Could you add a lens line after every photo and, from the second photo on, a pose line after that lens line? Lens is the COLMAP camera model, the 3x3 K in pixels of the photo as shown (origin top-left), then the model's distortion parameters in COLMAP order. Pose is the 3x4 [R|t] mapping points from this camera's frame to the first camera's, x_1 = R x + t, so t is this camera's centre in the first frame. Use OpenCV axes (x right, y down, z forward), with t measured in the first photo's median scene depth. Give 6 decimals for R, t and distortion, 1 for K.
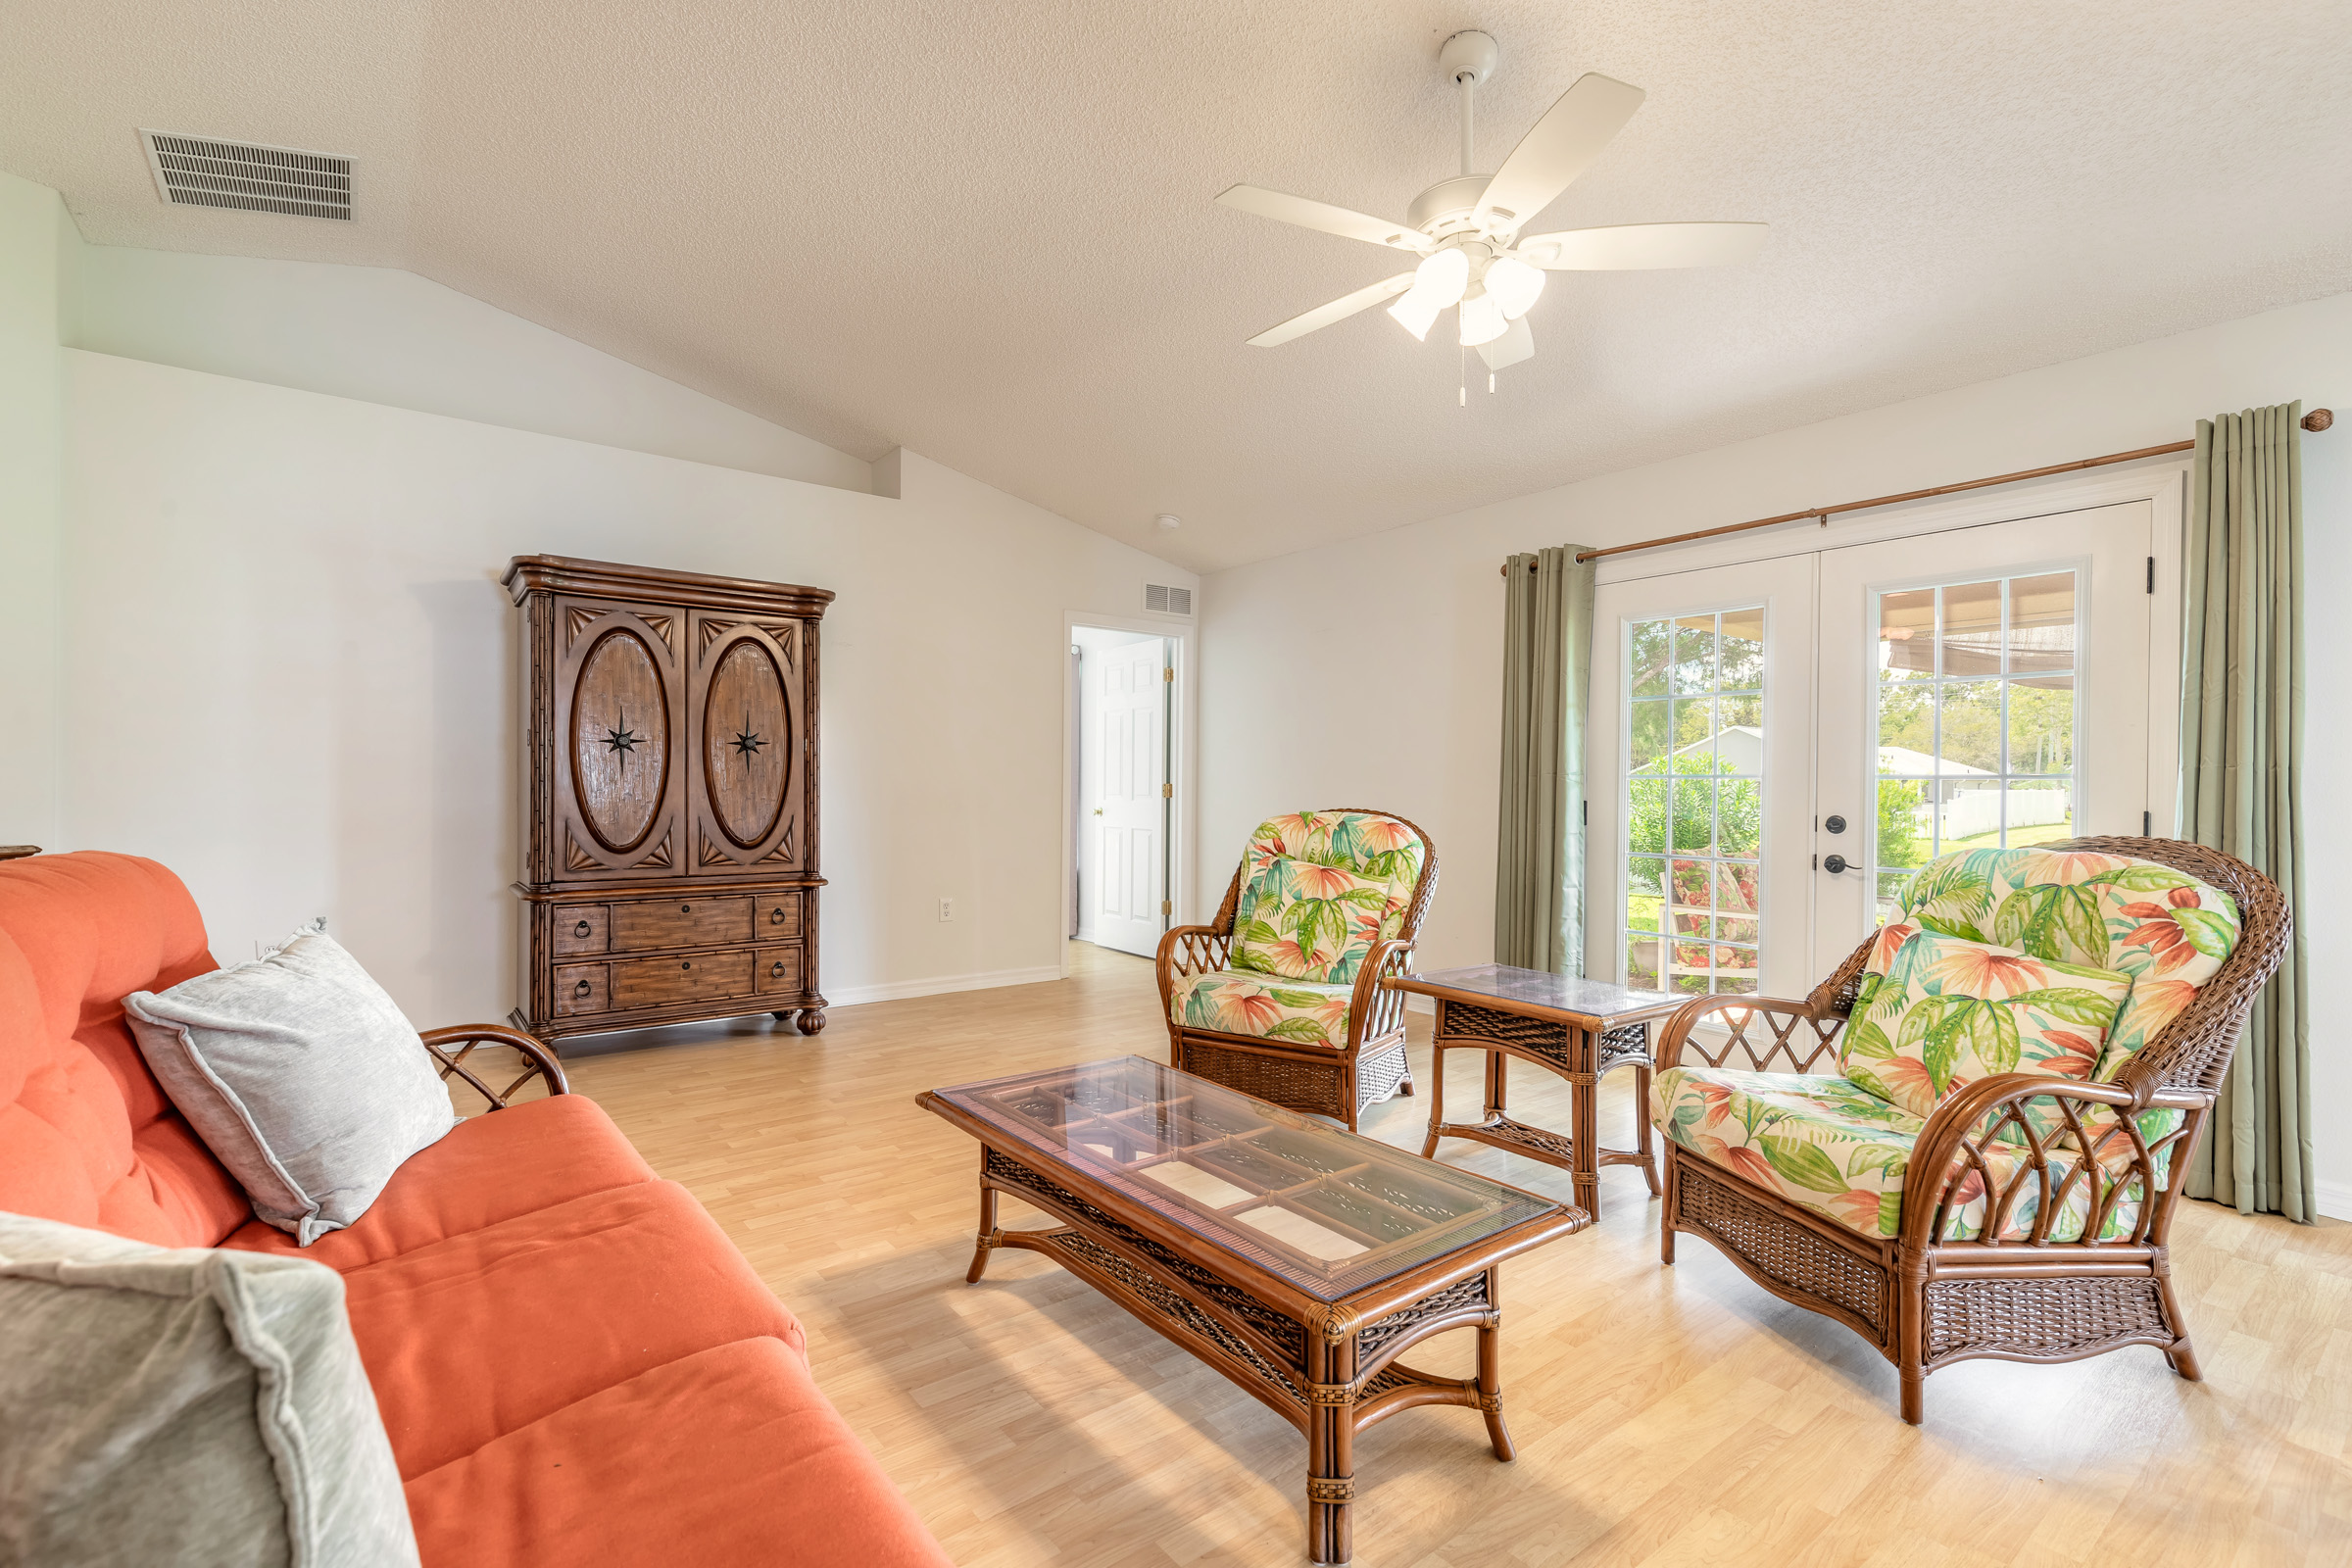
lens RADIAL K [[1062.1, 0, 1161.3], [0, 1062.1, 787.8], [0, 0, 1]] dist [0.006362, -0.001383]
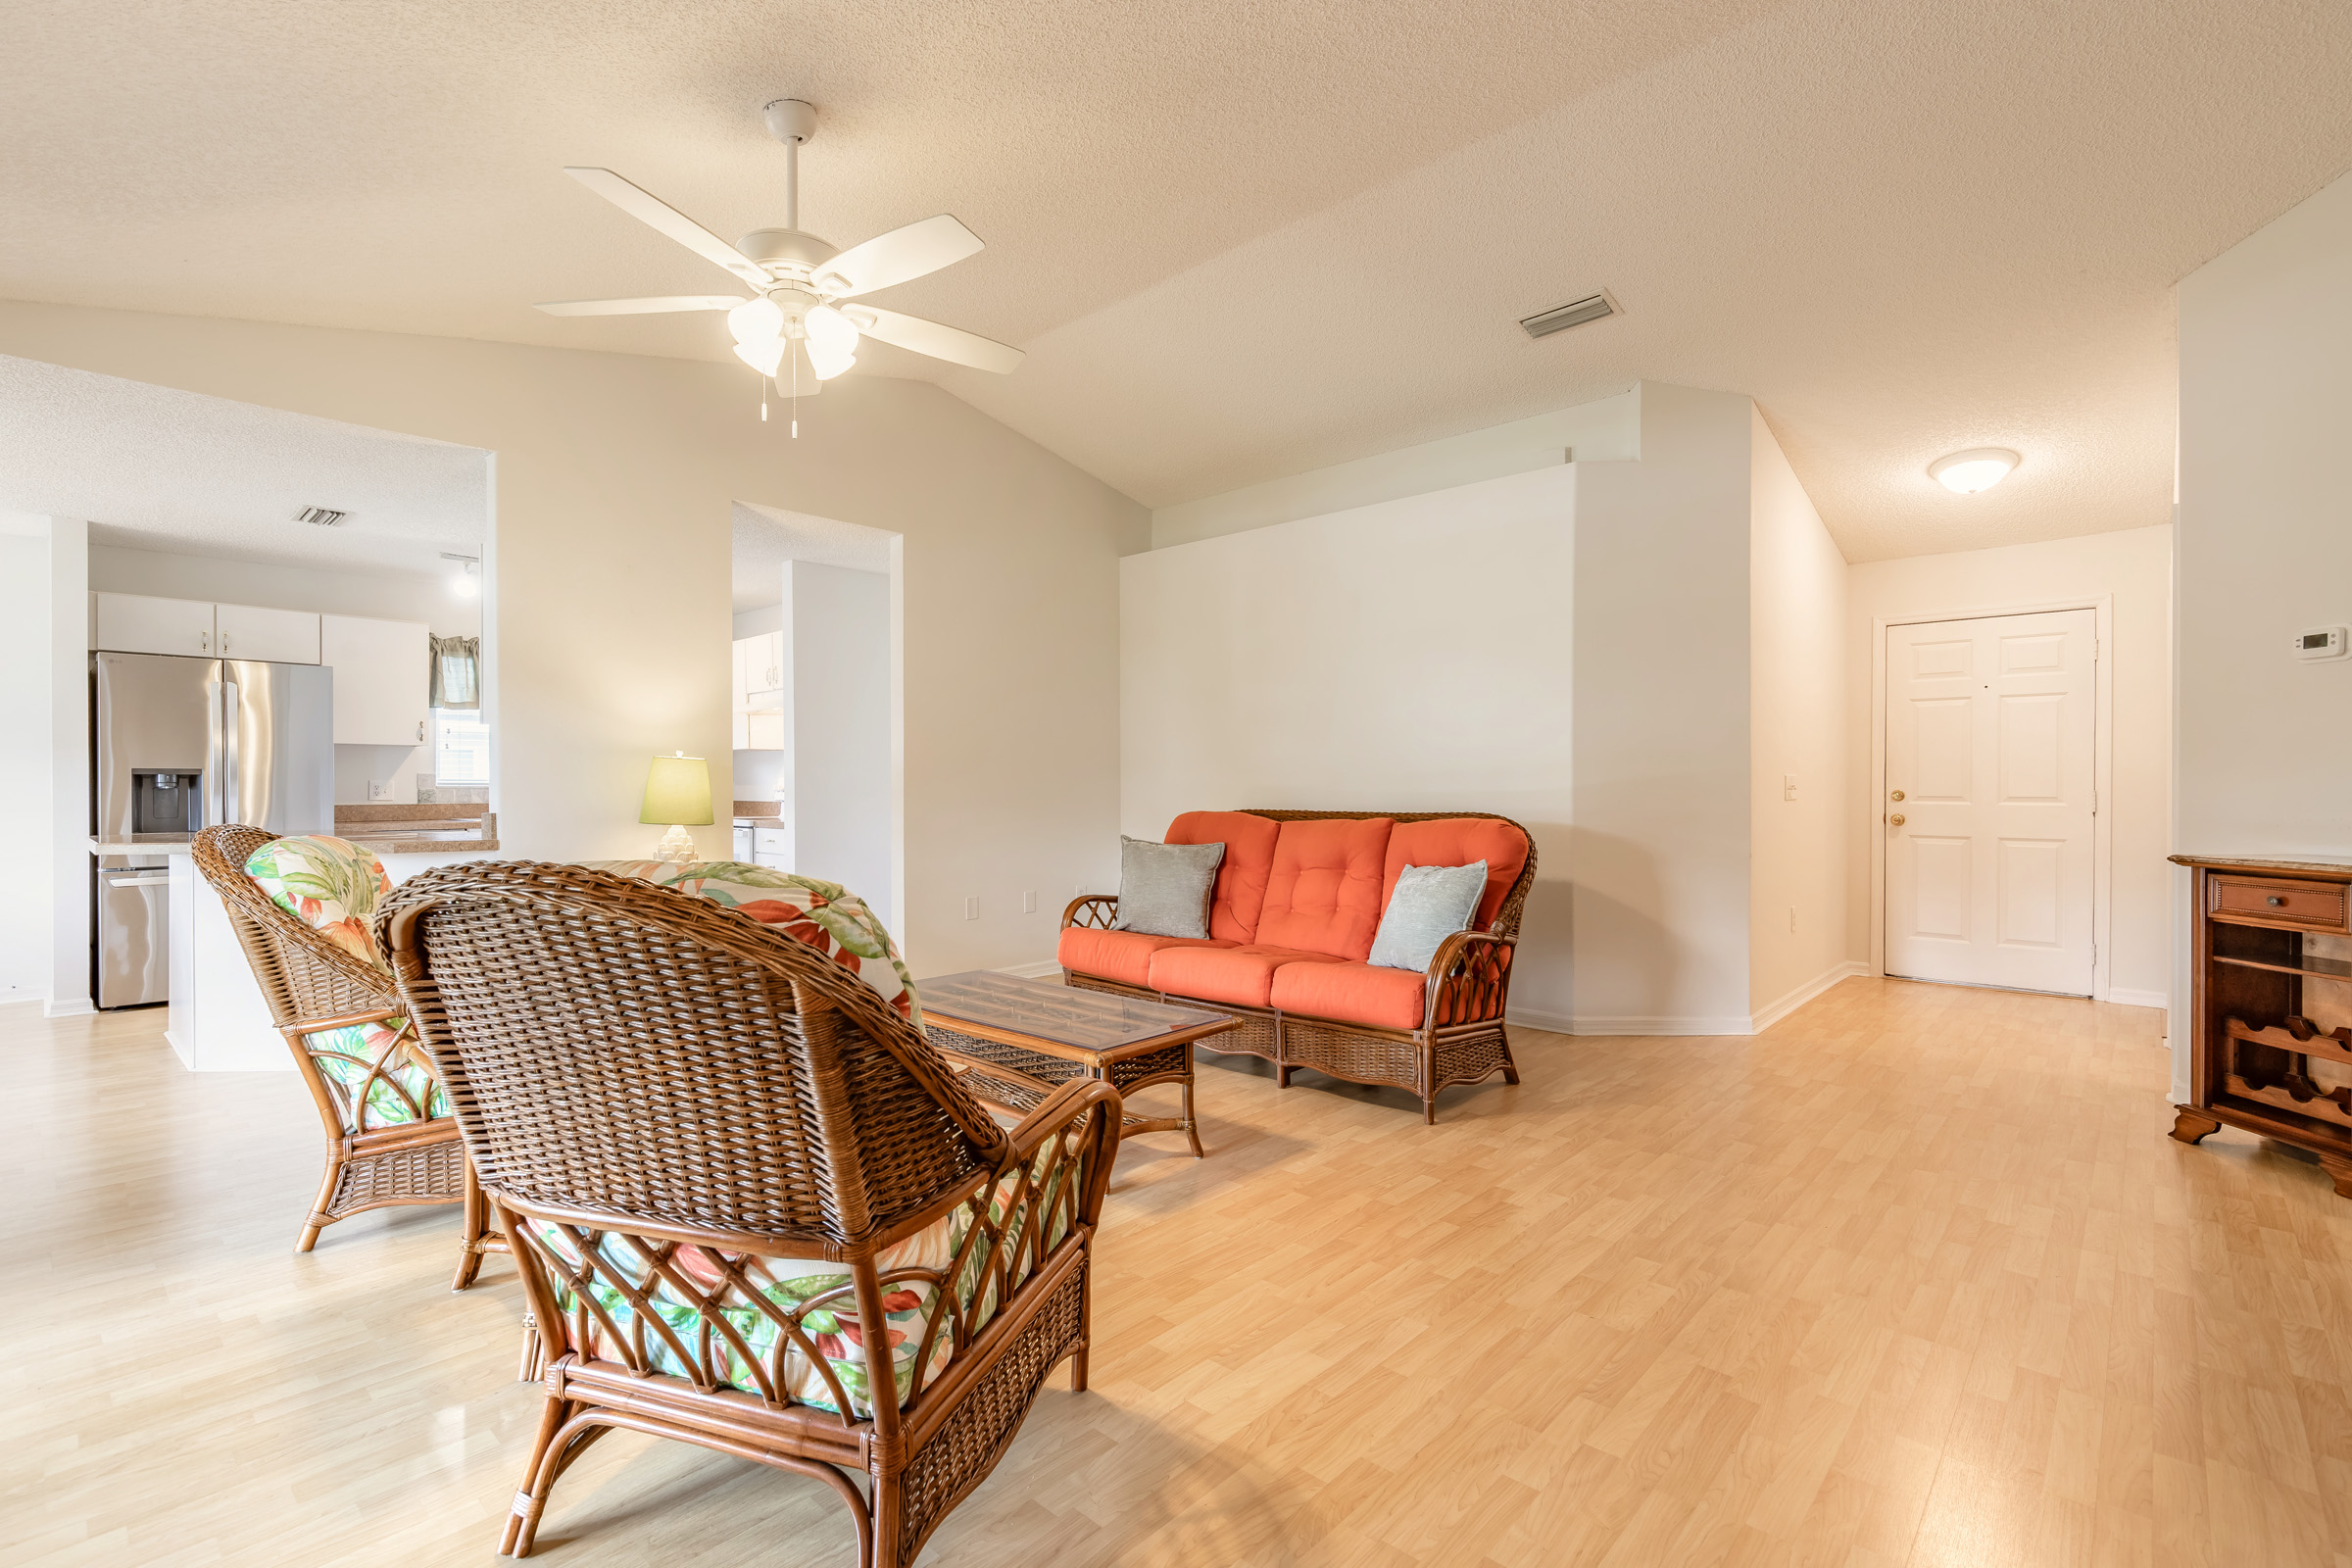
lens RADIAL K [[1062.1, 0, 1152.9], [0, 1062.1, 783.2], [0, 0, 1]] dist [0.006362, -0.001383]
pose [[-0.984312, -0.010655, -0.176117, 0.089720], [-0.009778, 0.999935, -0.005846, -0.001705], [0.176168, -0.004032, -0.984352, 1.664573]]
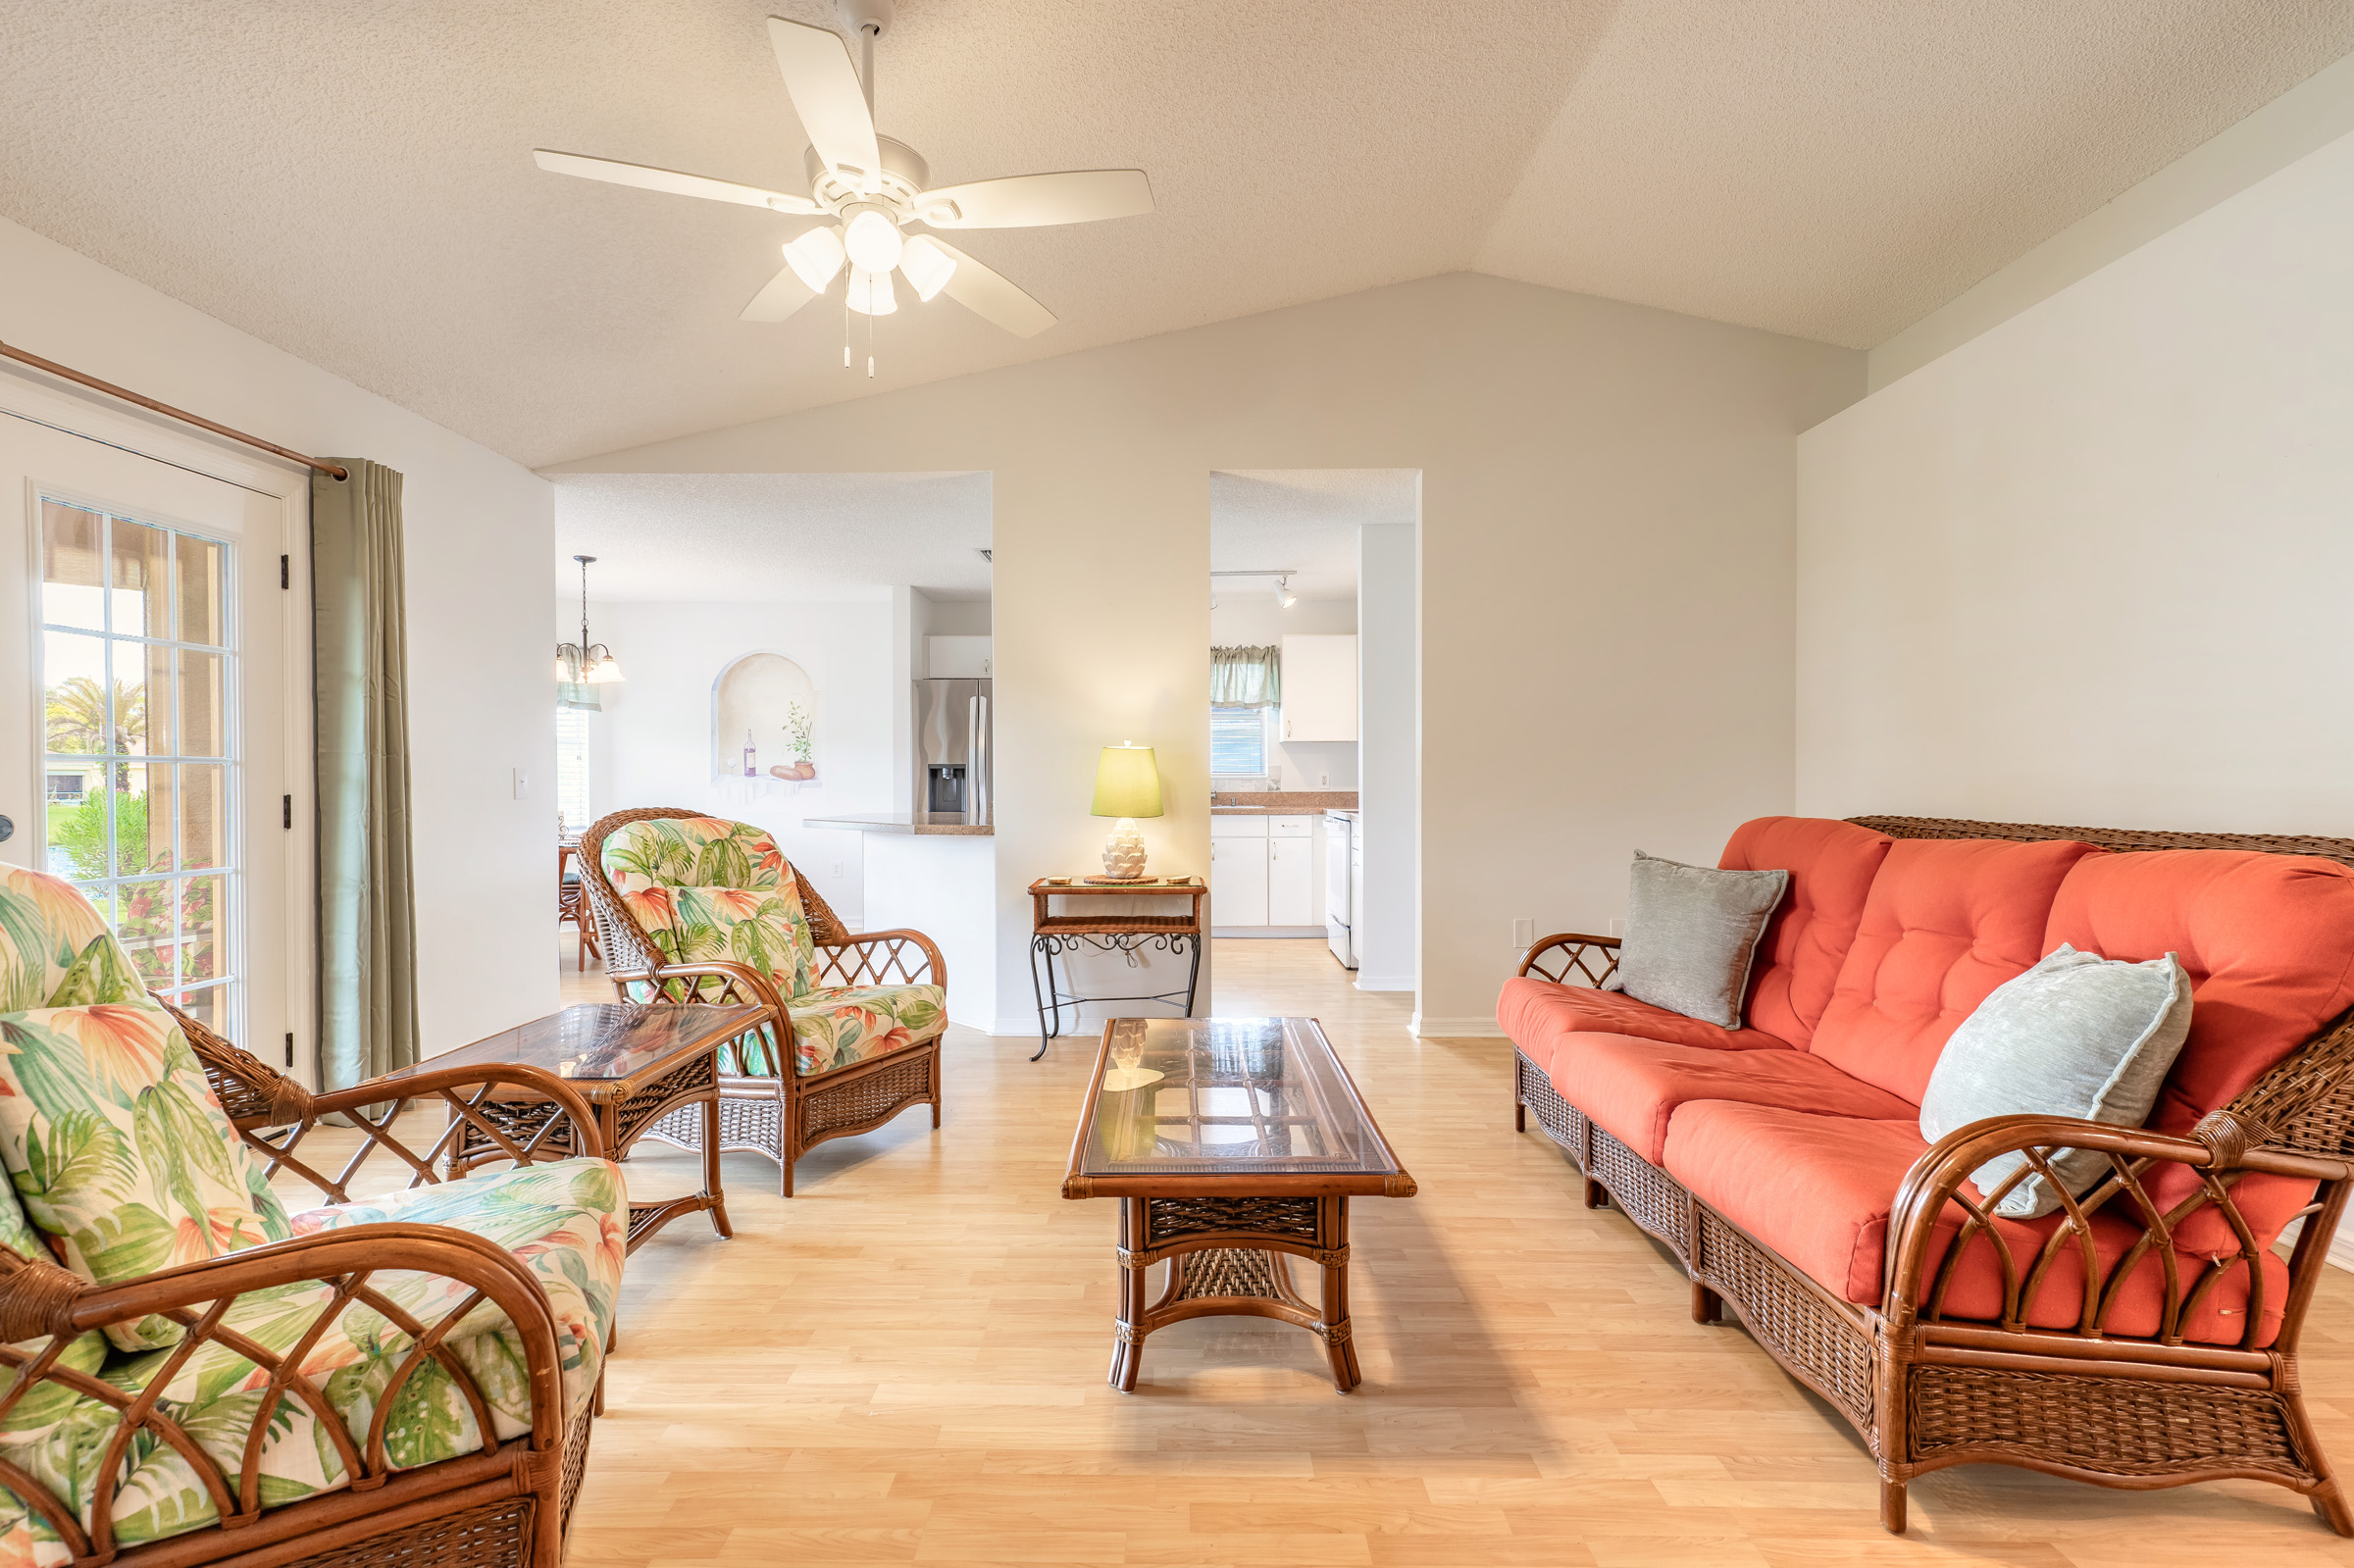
lens RADIAL K [[1062.9, 0, 1175.5], [0, 1062.9, 786.1], [0, 0, 1]] dist [0.006362, -0.001383]
pose [[-0.798415, -0.014053, 0.601943, -0.396612], [-0.007586, 0.999883, 0.013281, -0.006699], [-0.602060, 0.006038, -0.798428, 1.240010]]
